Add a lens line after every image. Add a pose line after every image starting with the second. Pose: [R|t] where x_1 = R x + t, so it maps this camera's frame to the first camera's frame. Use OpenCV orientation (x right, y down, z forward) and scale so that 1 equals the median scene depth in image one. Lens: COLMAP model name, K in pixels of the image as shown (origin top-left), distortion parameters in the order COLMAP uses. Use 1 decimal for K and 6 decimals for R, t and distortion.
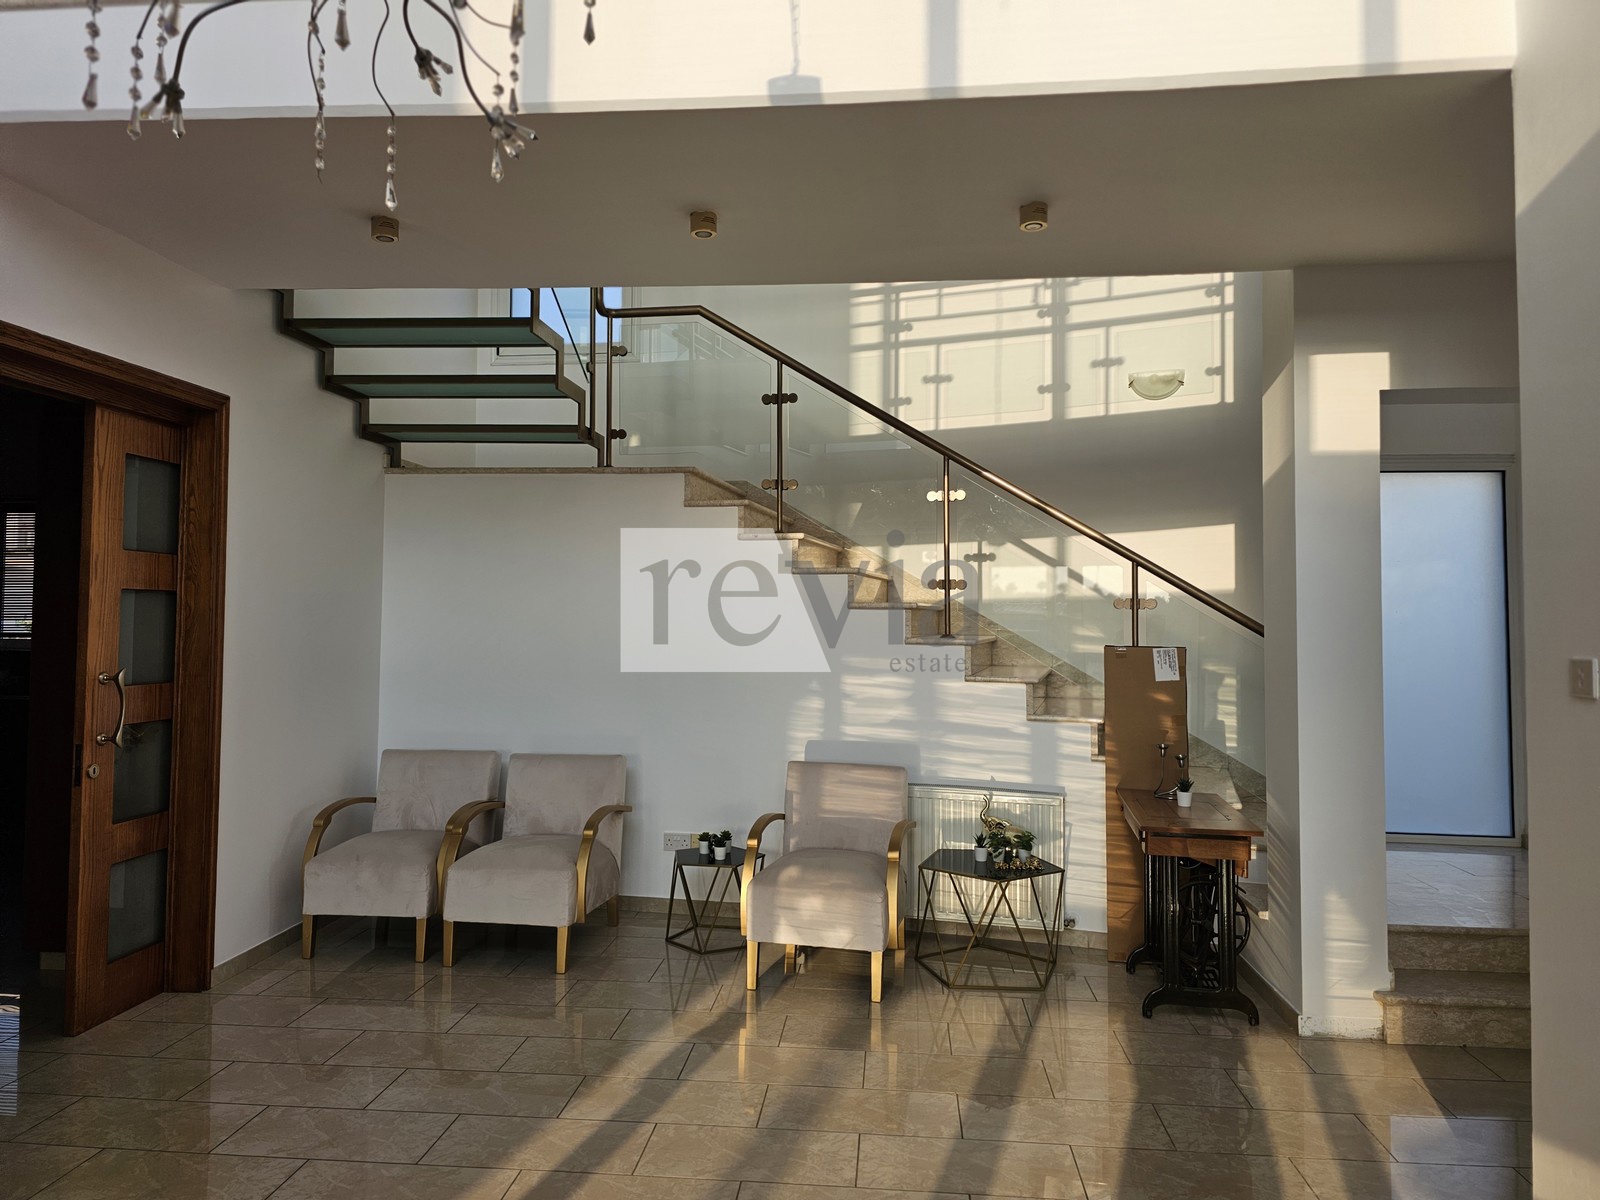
lens RADIAL K [[1073.5, 0, 799.3], [0, 1073.5, 594.2], [0, 0, 1]] dist [0.009163, 0.000577]
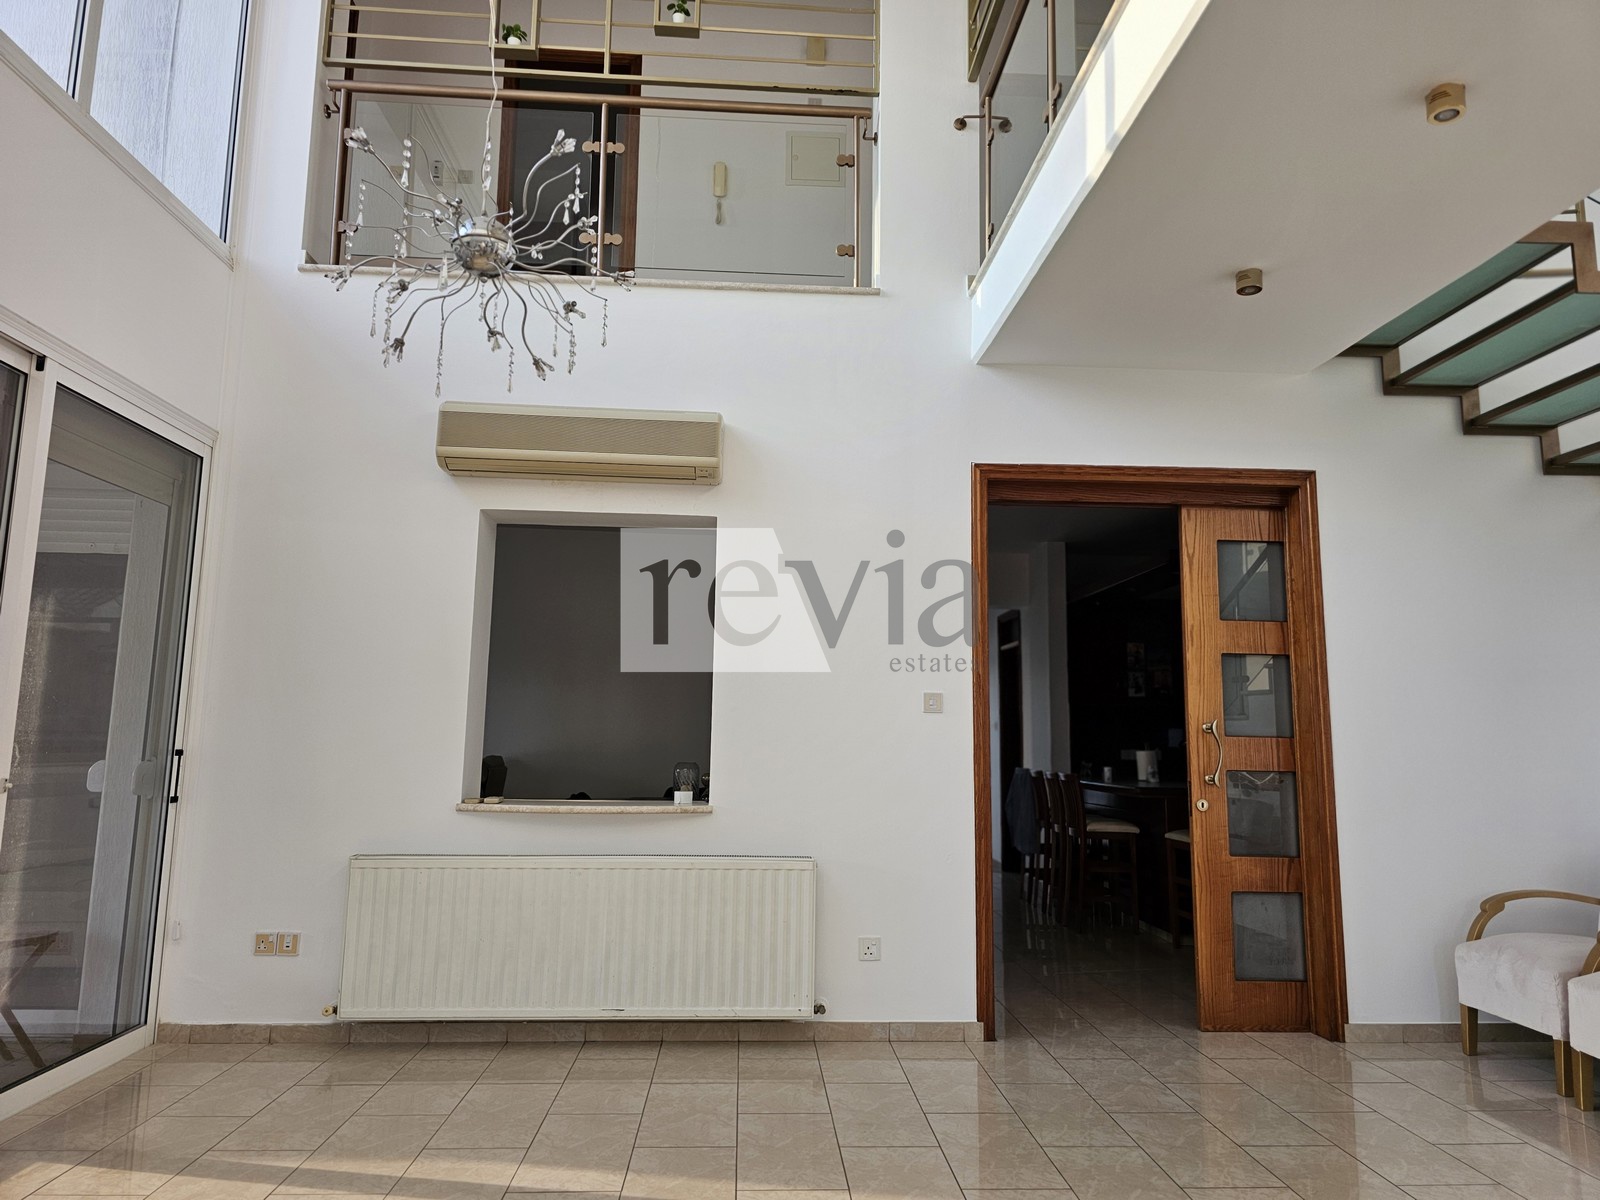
lens RADIAL K [[1073.5, 0, 801.2], [0, 1073.5, 595.9], [0, 0, 1]] dist [0.009163, 0.000577]
pose [[0.144550, -0.134344, -0.980335, 0.437978], [0.009926, 0.990887, -0.134327, 0.080558], [0.989448, 0.009686, 0.144567, 0.344745]]
